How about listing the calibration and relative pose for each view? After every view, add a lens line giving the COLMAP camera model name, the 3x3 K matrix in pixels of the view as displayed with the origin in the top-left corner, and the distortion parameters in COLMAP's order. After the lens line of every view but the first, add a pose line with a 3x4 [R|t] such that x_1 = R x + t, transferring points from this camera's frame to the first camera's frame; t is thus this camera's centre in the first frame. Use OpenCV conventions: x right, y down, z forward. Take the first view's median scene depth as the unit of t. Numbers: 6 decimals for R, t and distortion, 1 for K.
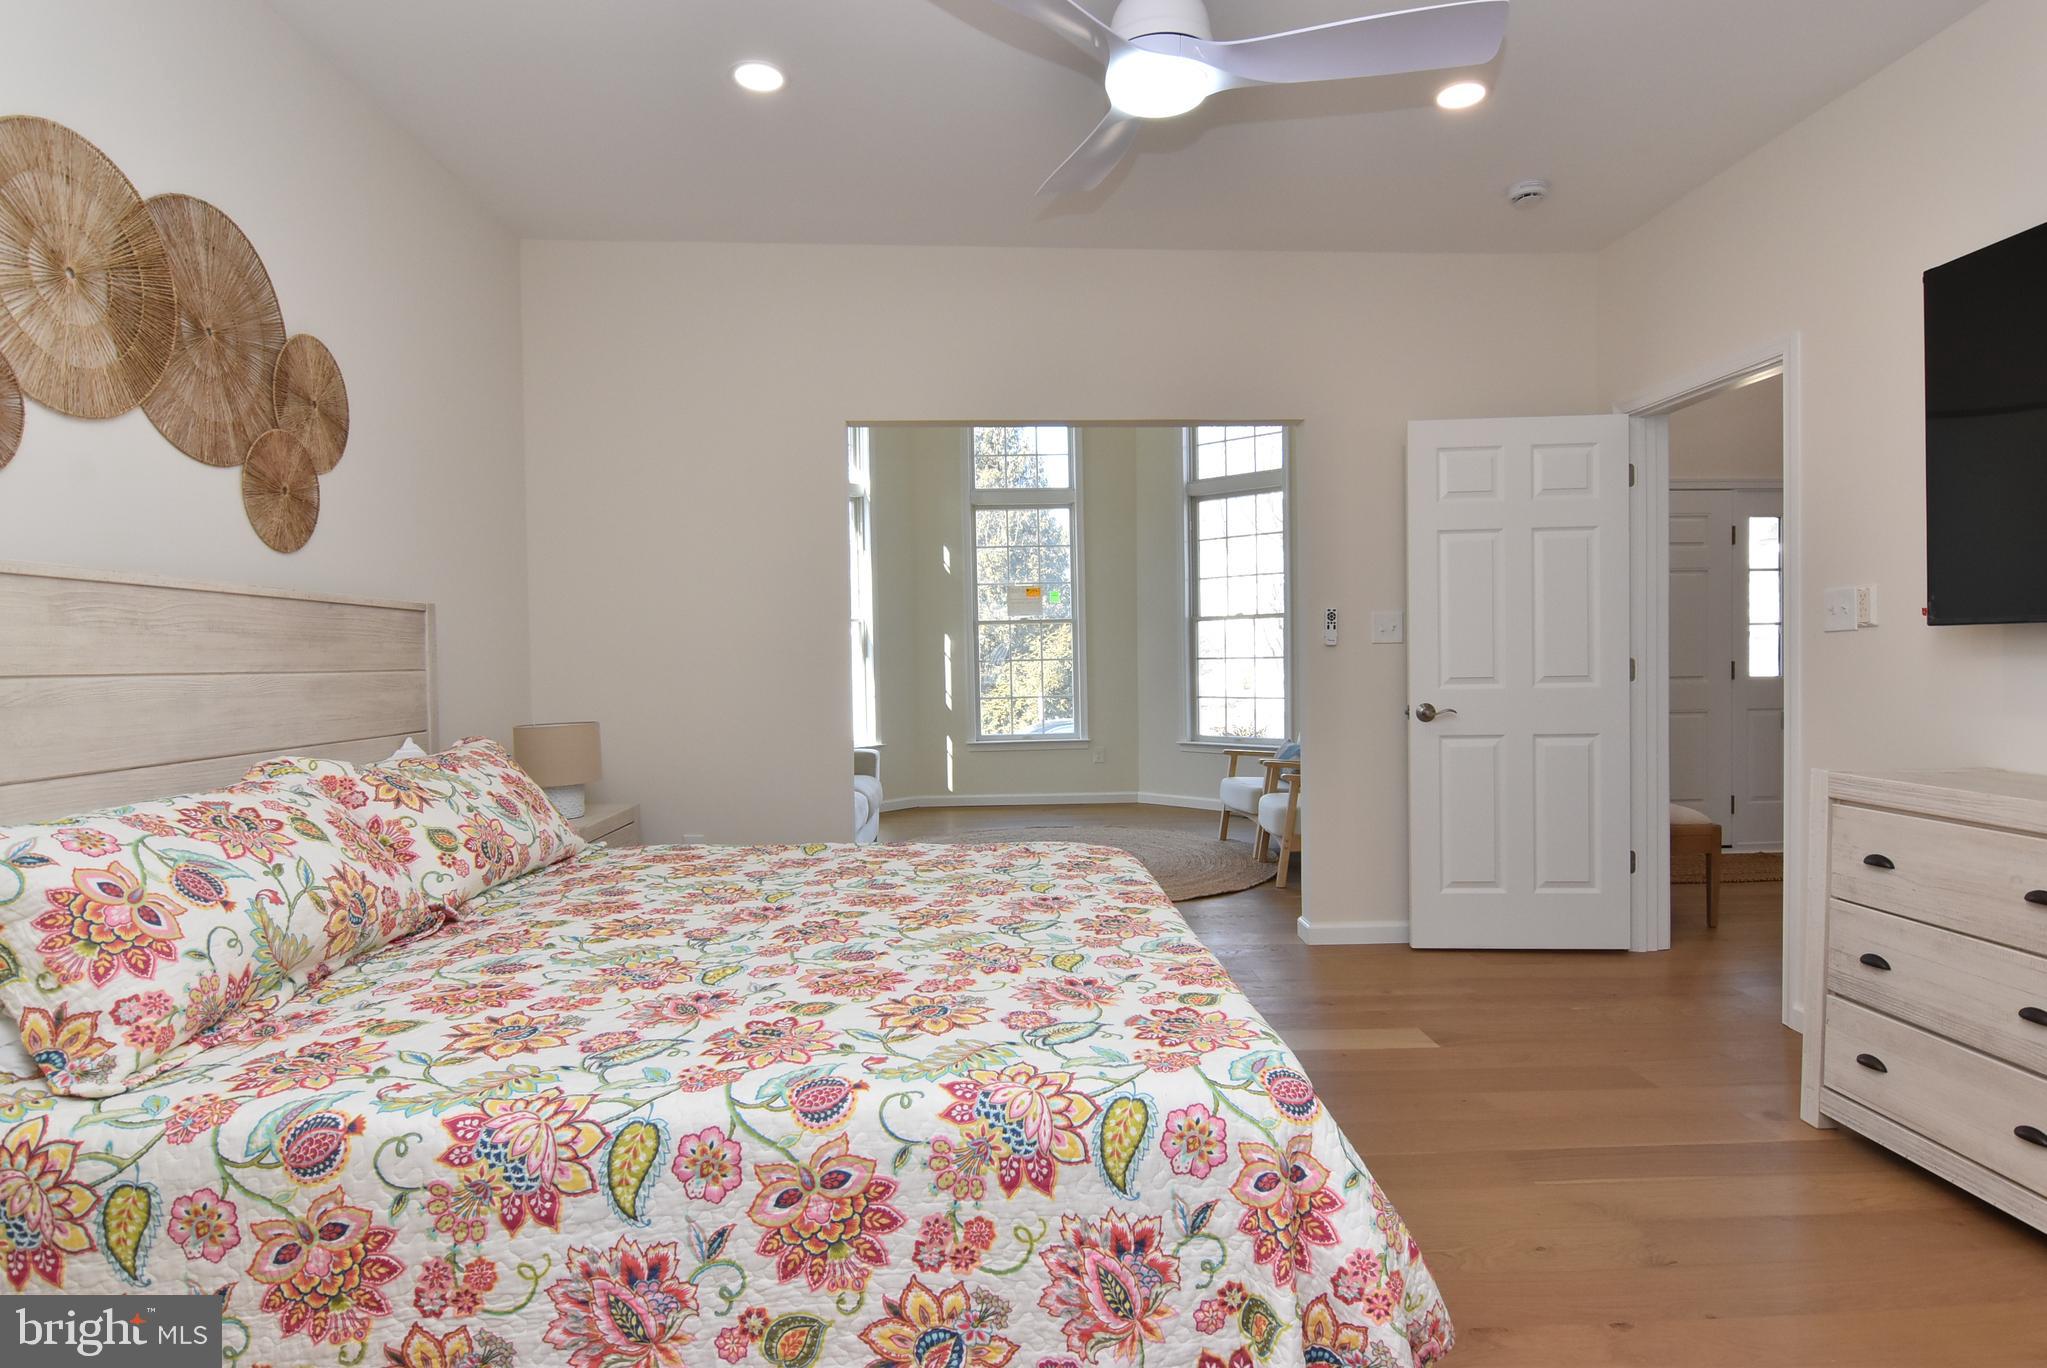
lens RADIAL K [[1092.7, 0, 1023.5], [0, 1092.7, 684.0], [0, 0, 1]] dist [0.007289, -0.020106]
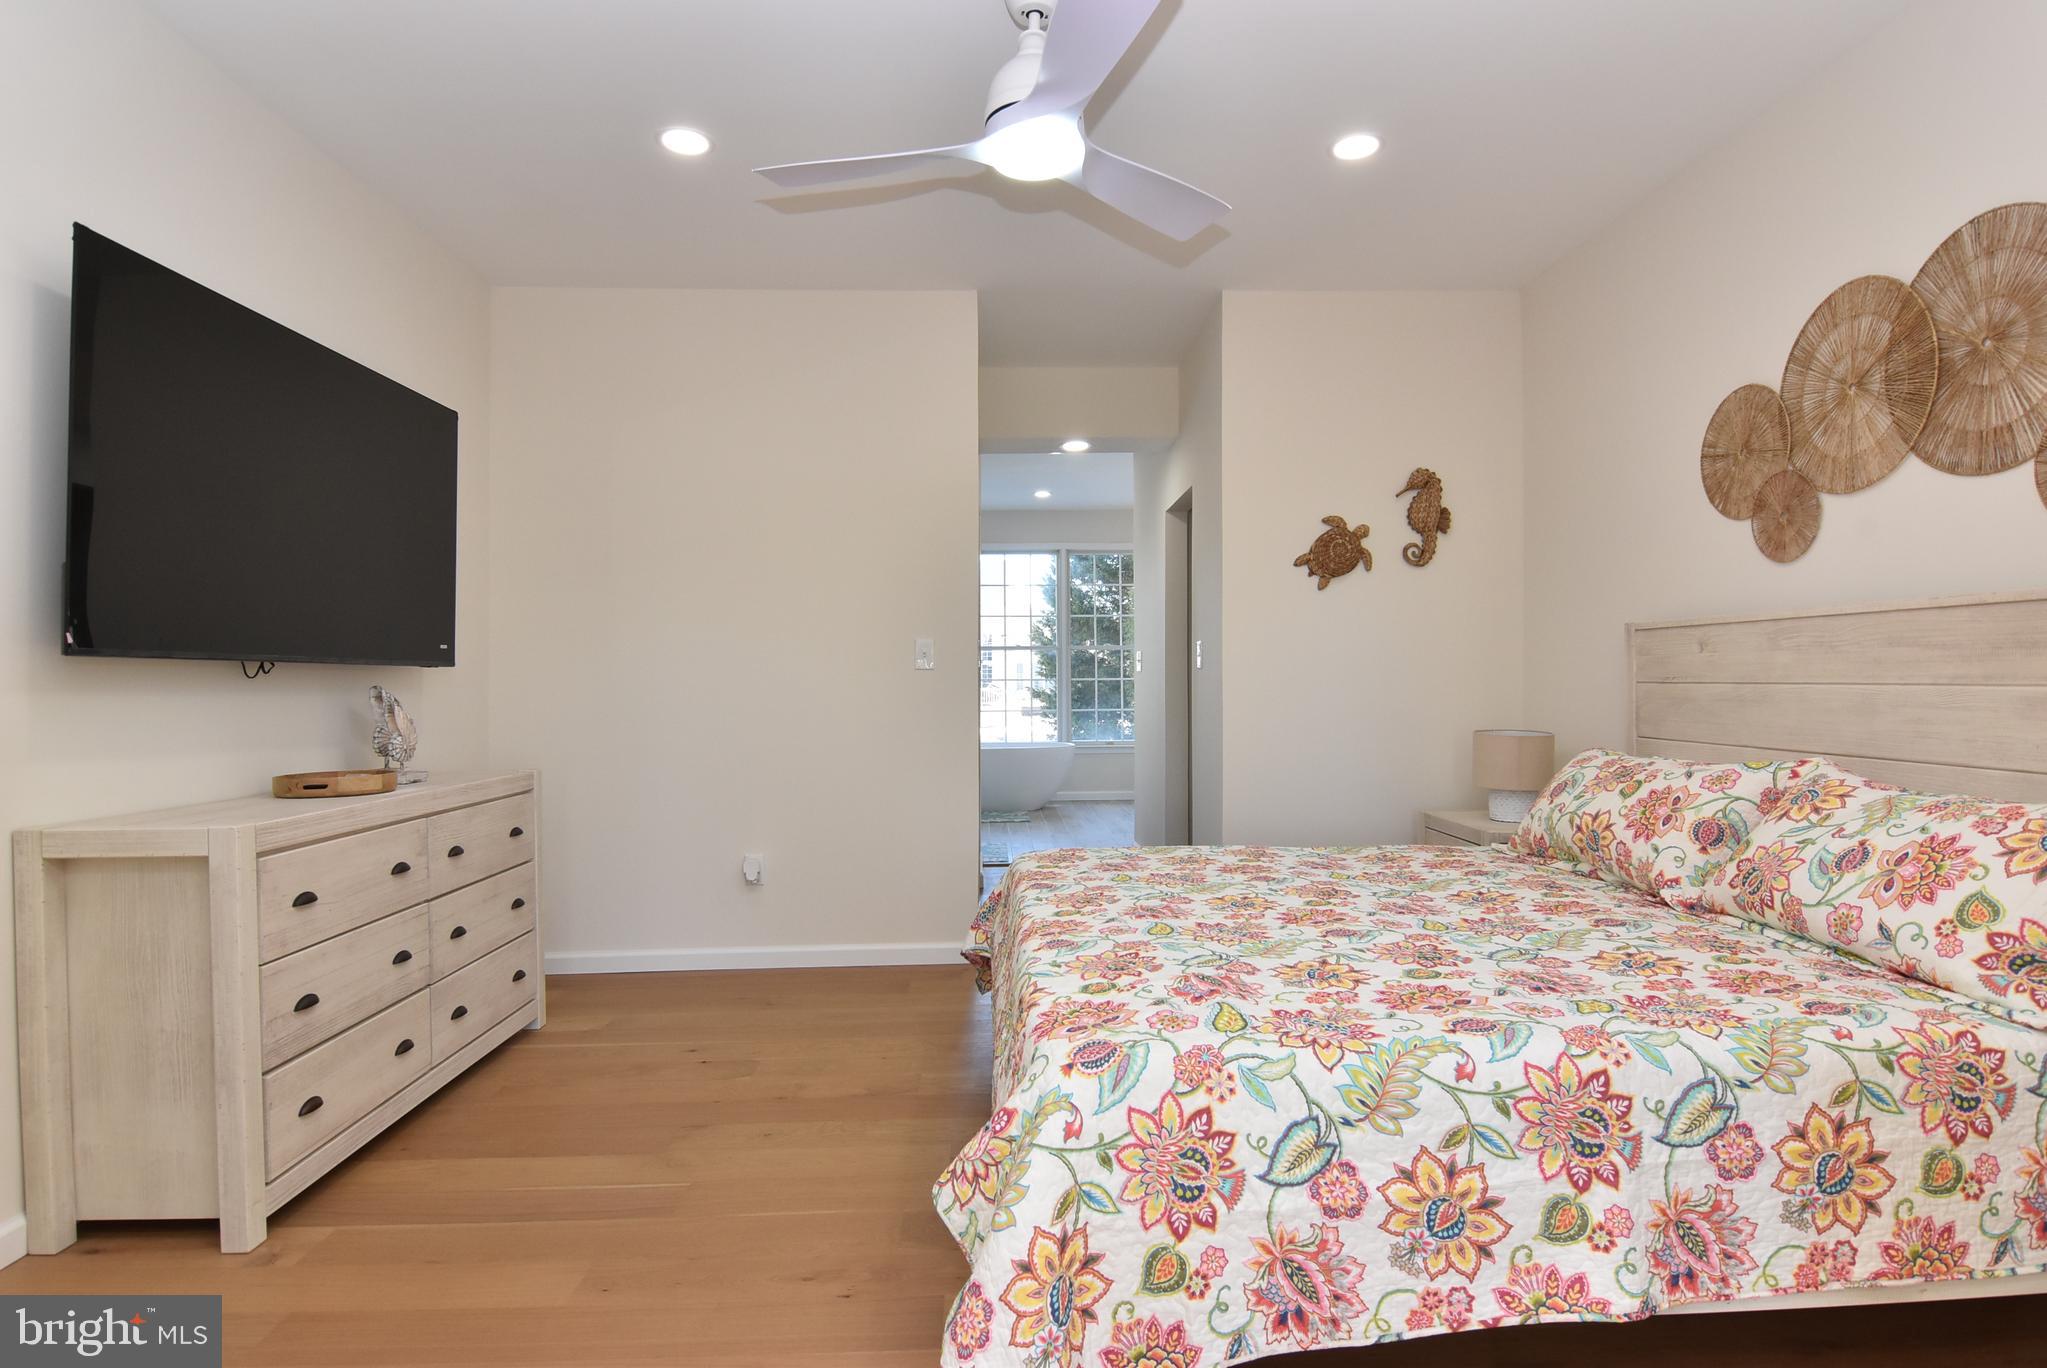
lens RADIAL K [[1086.7, 0, 1029.2], [0, 1086.7, 682.4], [0, 0, 1]] dist [0.006213, -0.021021]
pose [[-0.999810, 0.013680, 0.013899, 0.114261], [0.014038, 0.999564, 0.025988, -0.048456], [-0.013538, 0.026179, -0.999566, 1.956187]]
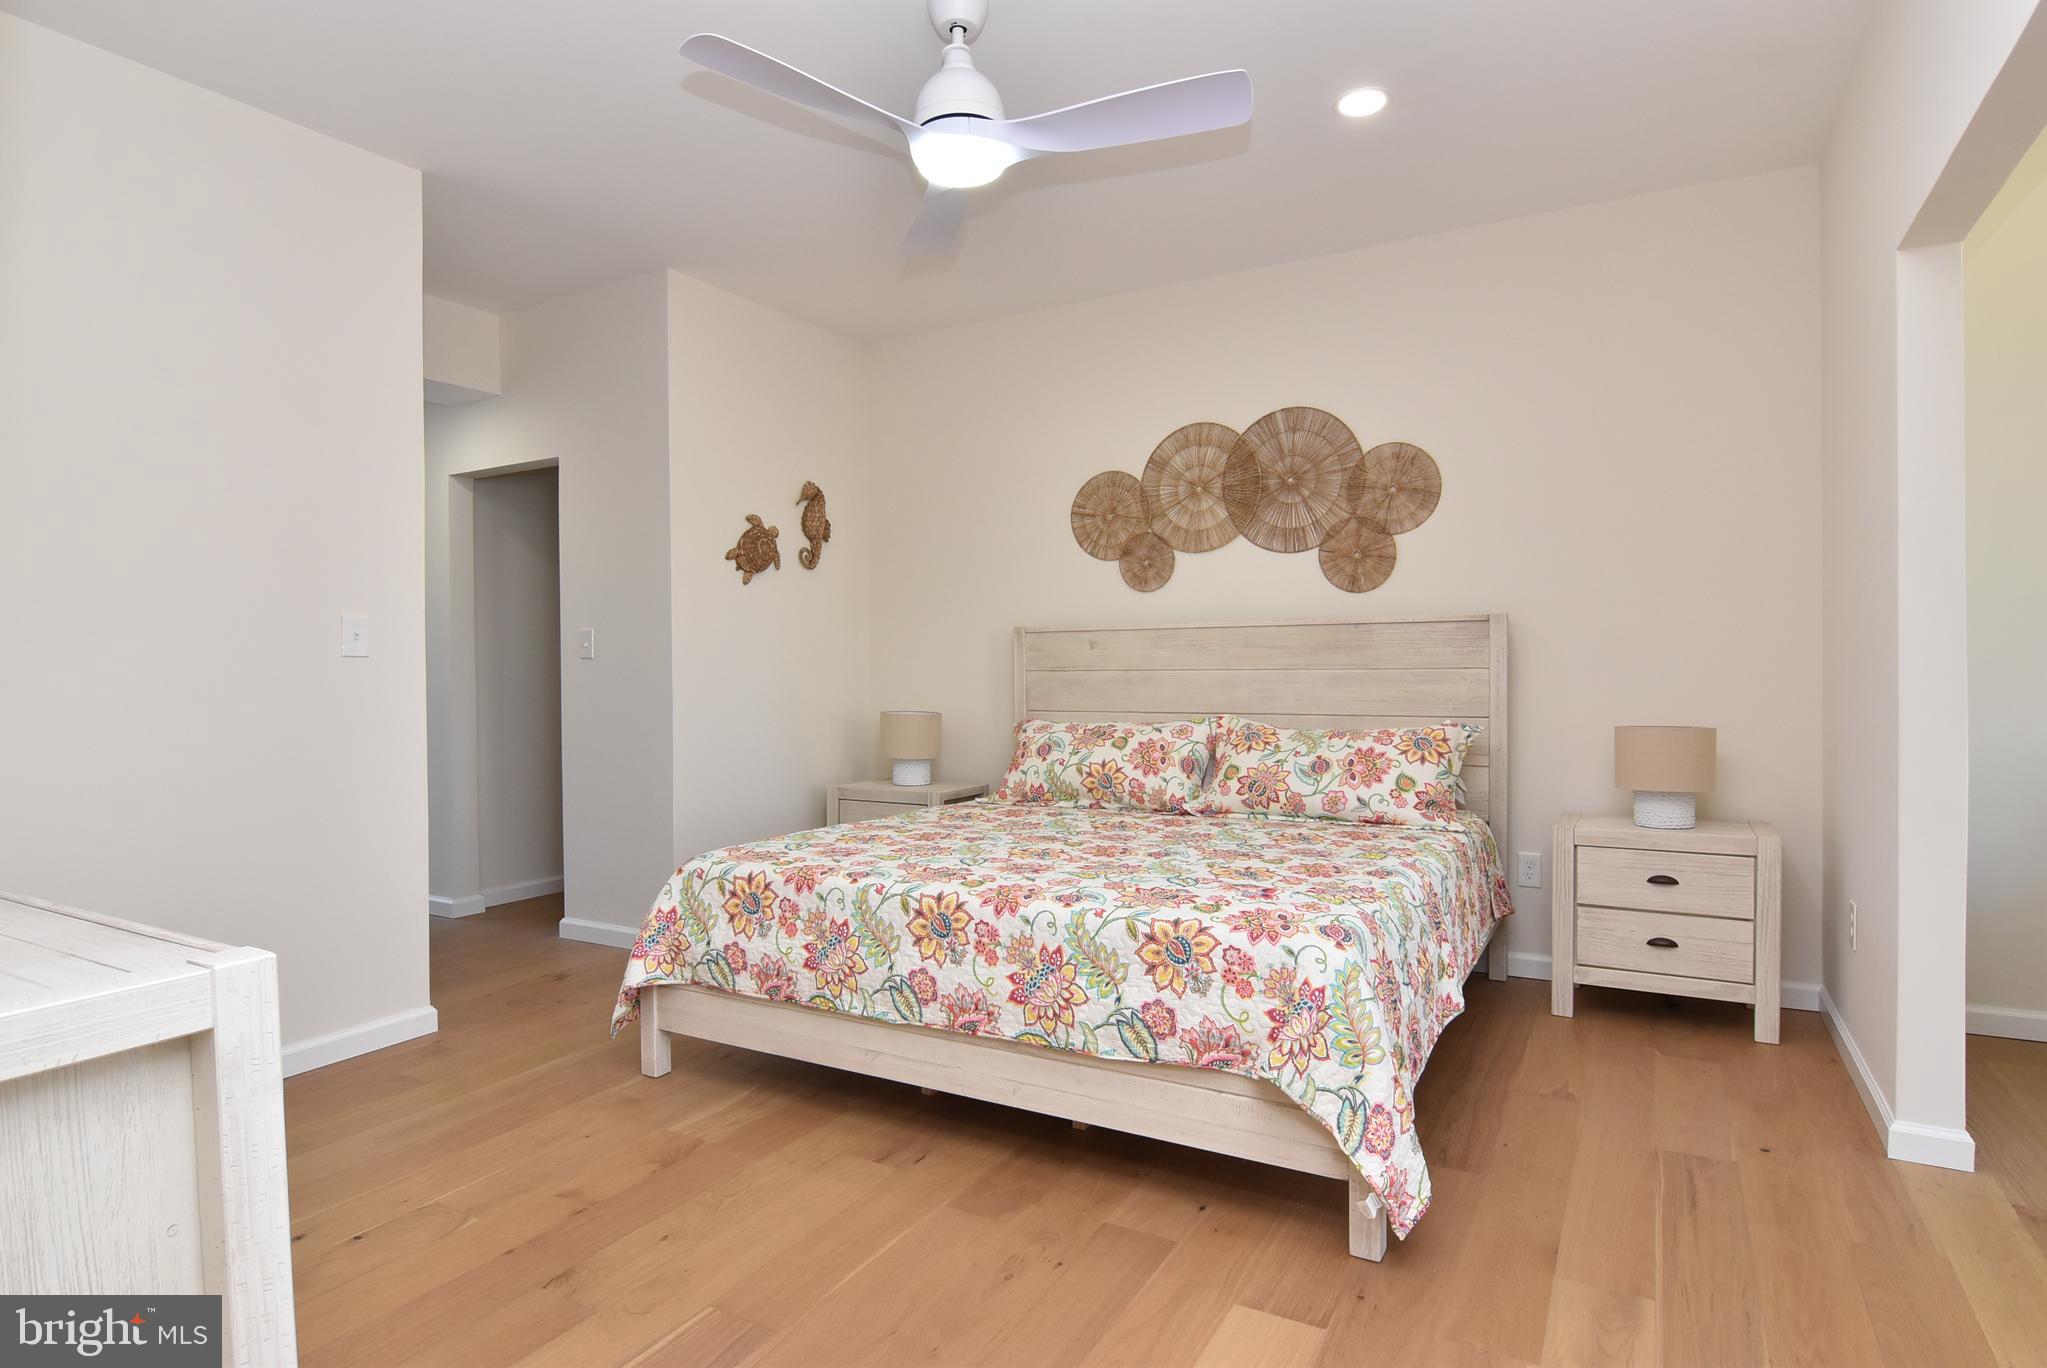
lens RADIAL K [[1086.7, 0, 1029.2], [0, 1086.7, 682.4], [0, 0, 1]] dist [0.006213, -0.021021]
pose [[-0.541071, 0.023293, -0.840654, 0.975828], [-0.006498, 0.999471, 0.031876, -0.041732], [0.840952, 0.022710, -0.540633, 1.576511]]
